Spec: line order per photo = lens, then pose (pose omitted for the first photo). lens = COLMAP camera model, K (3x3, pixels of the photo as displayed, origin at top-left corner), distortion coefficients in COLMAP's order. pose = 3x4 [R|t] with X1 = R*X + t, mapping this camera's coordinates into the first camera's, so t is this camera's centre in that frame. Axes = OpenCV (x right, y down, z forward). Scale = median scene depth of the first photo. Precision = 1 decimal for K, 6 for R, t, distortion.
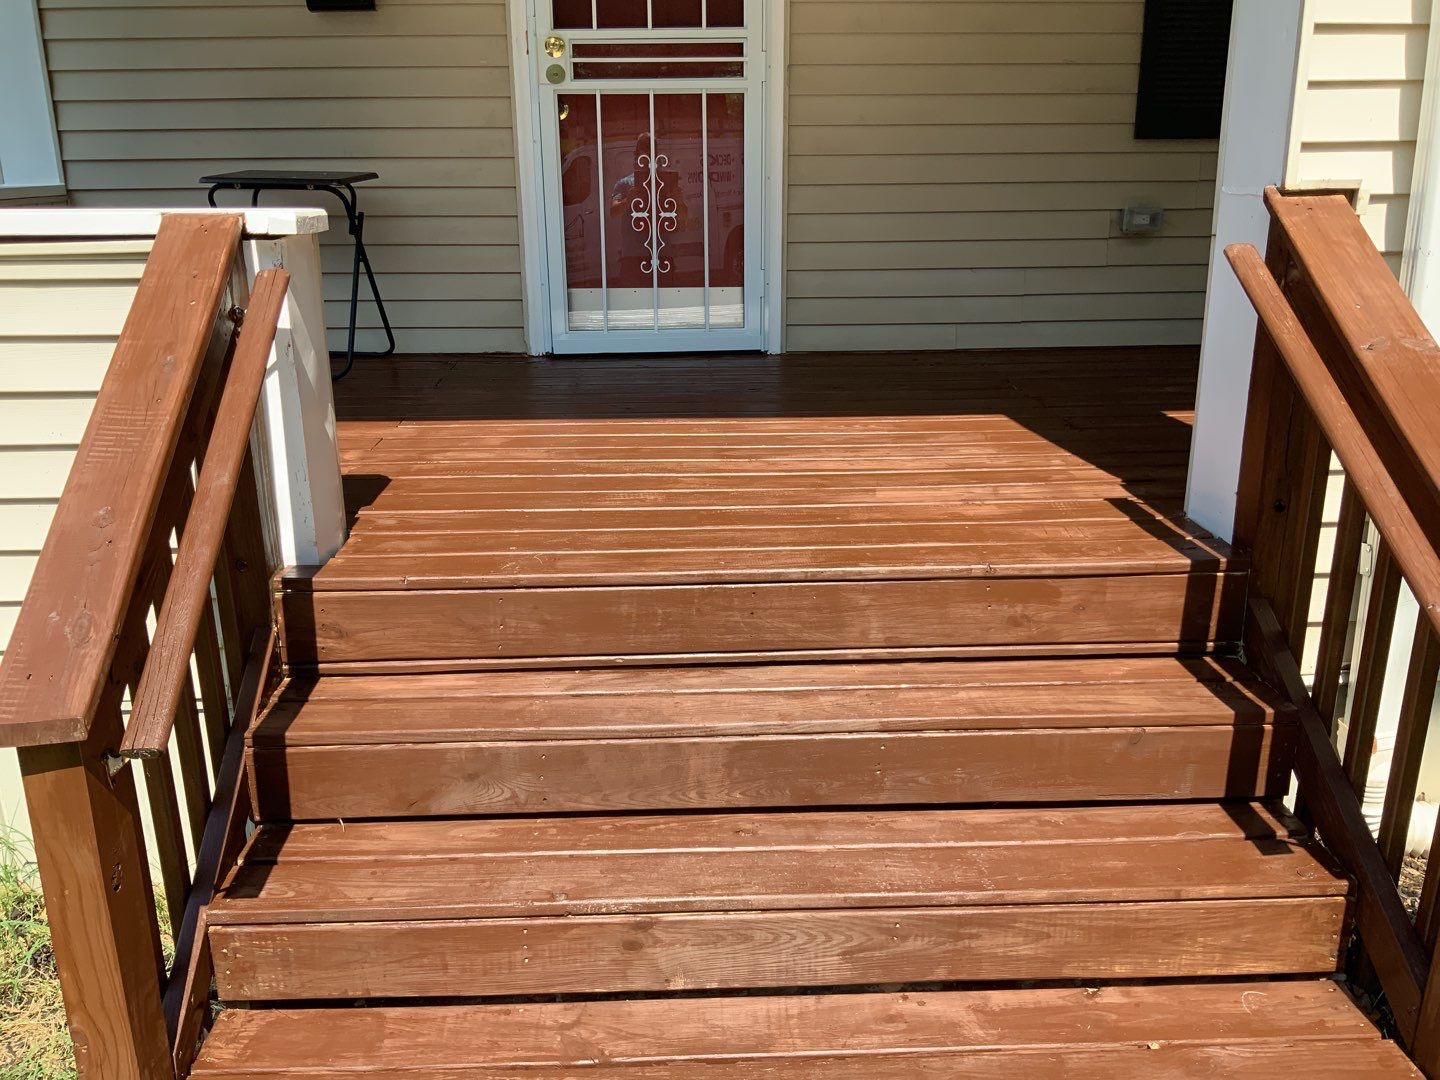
lens RADIAL K [[1177.5, 0, 711.6], [0, 1177.5, 537.7], [0, 0, 1]] dist [0.011175, -0.049709]
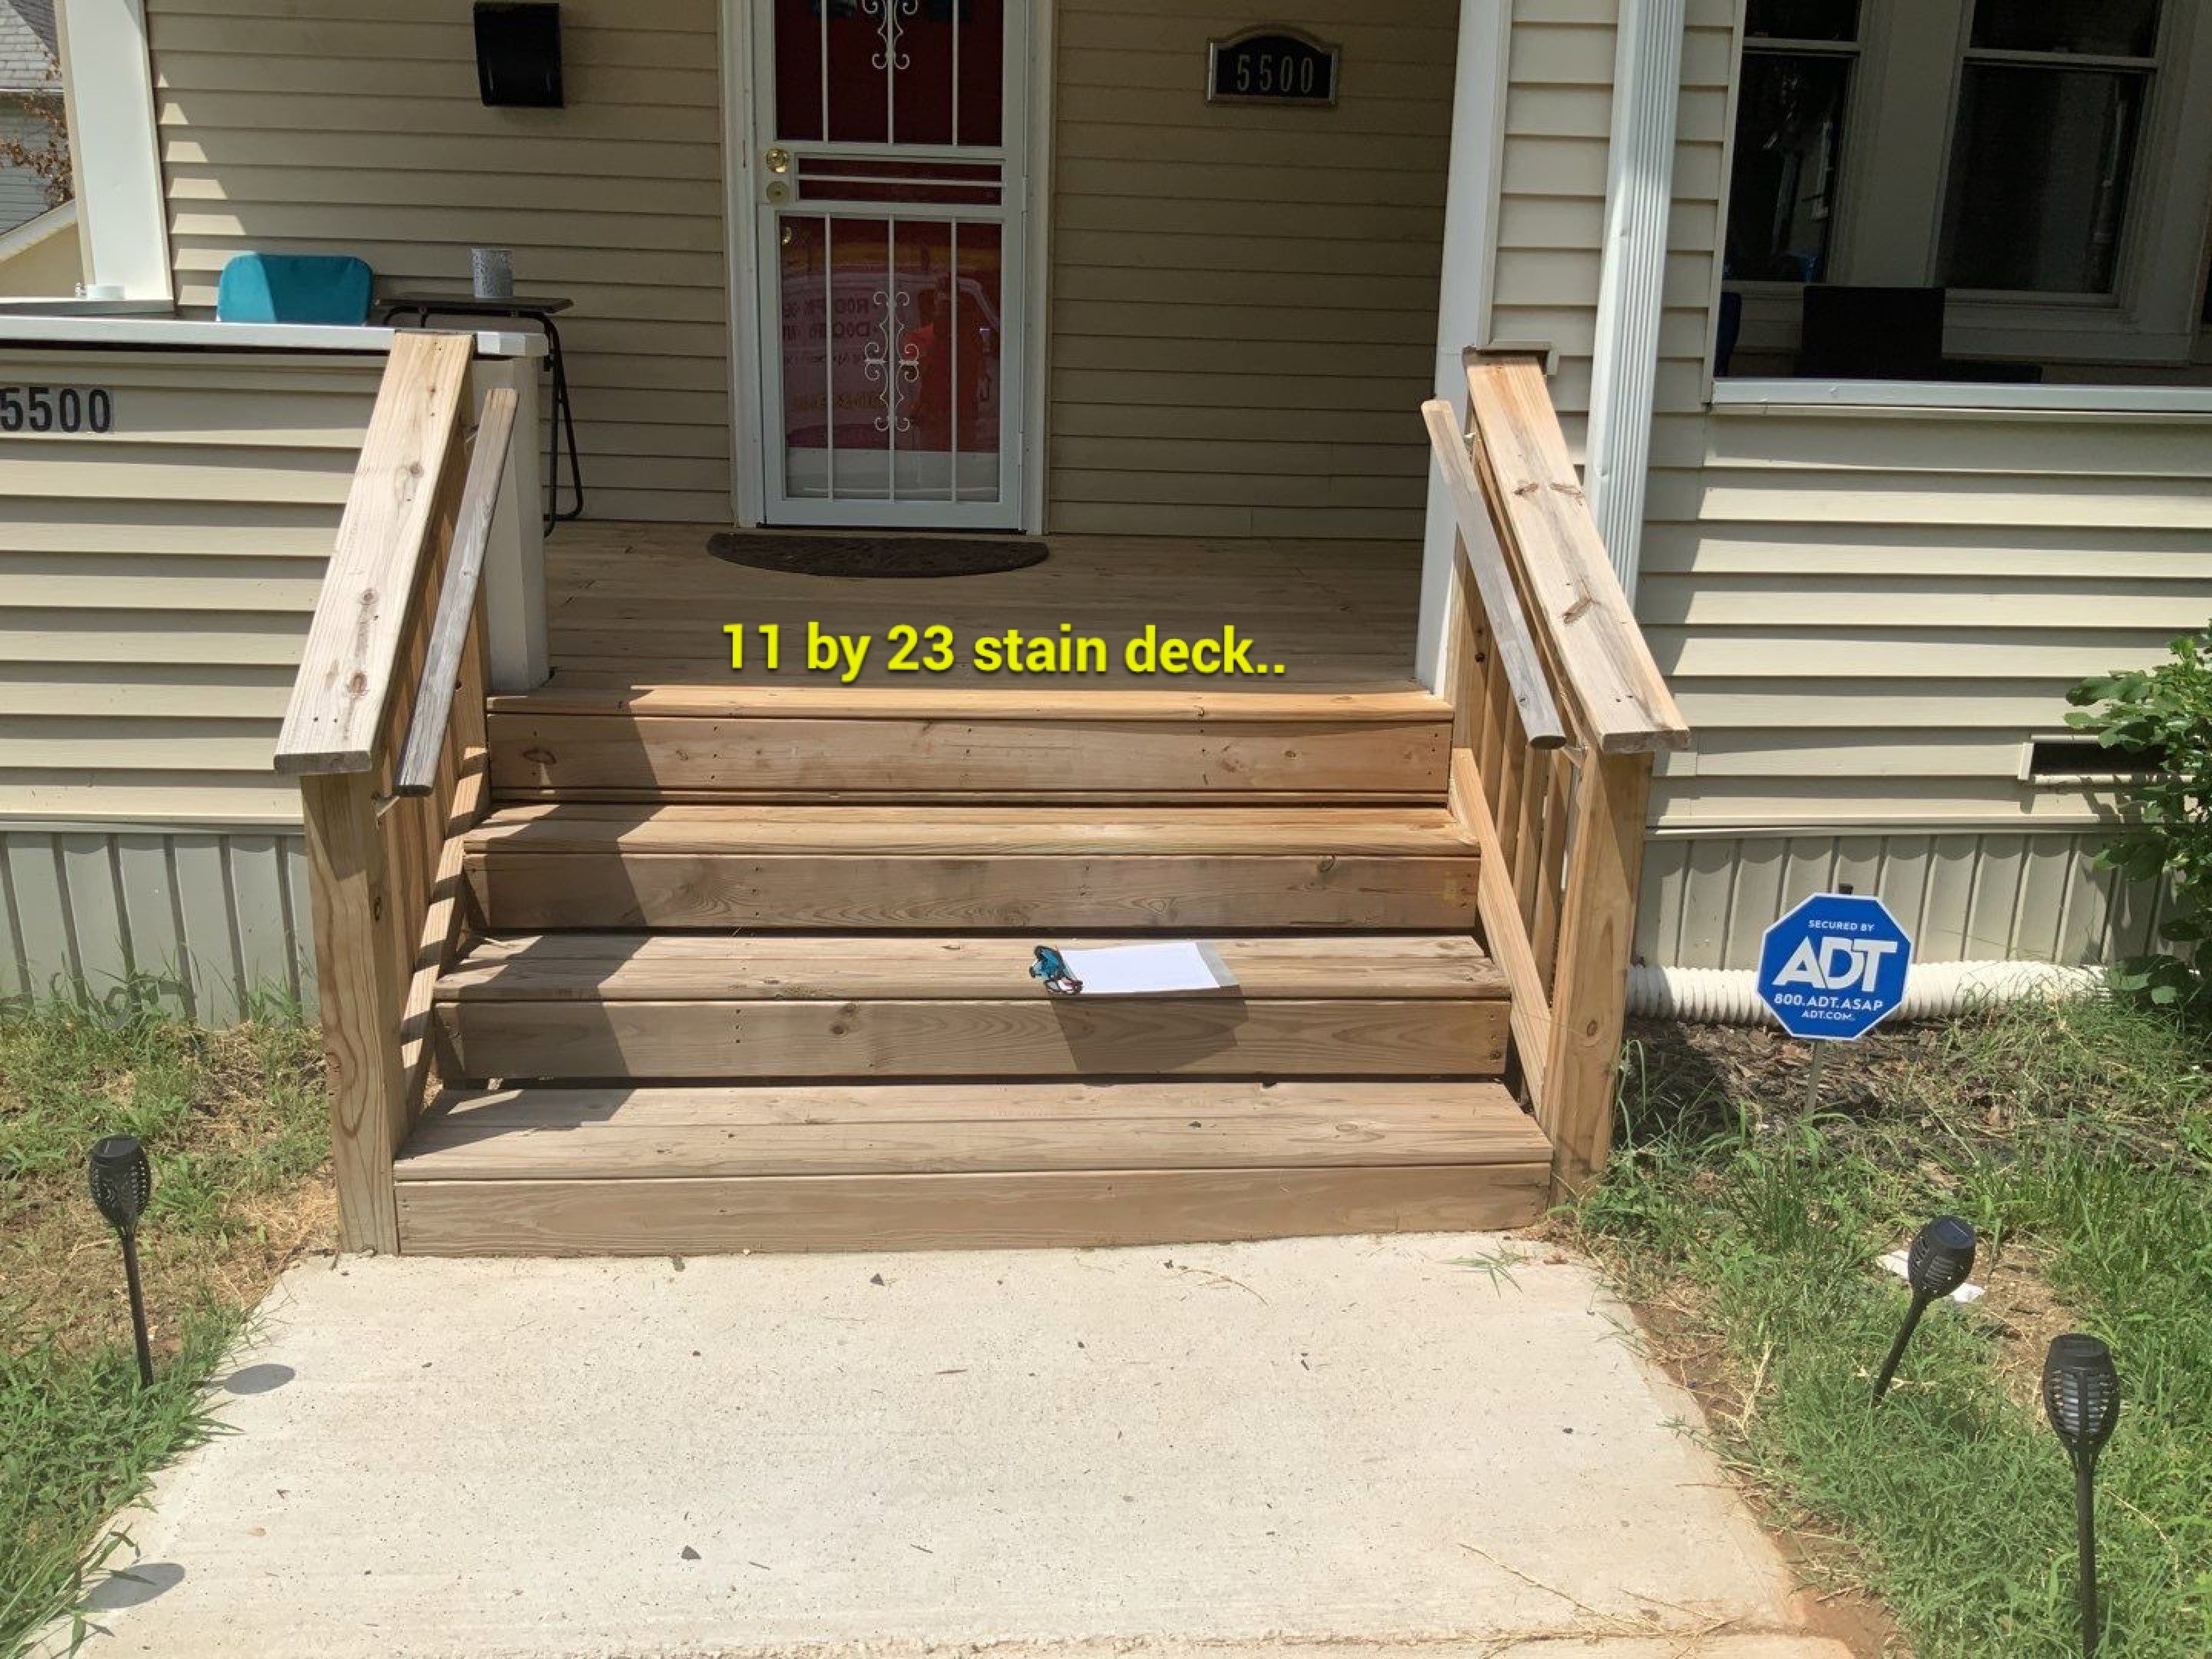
lens RADIAL K [[1808.8, 0, 1120.6], [0, 1808.8, 835.0], [0, 0, 1]] dist [0.011175, -0.049709]
pose [[0.997446, 0.019016, 0.068847, 0.031968], [-0.017364, 0.999549, -0.024515, 0.093328], [-0.069282, 0.023257, 0.997326, -0.295599]]
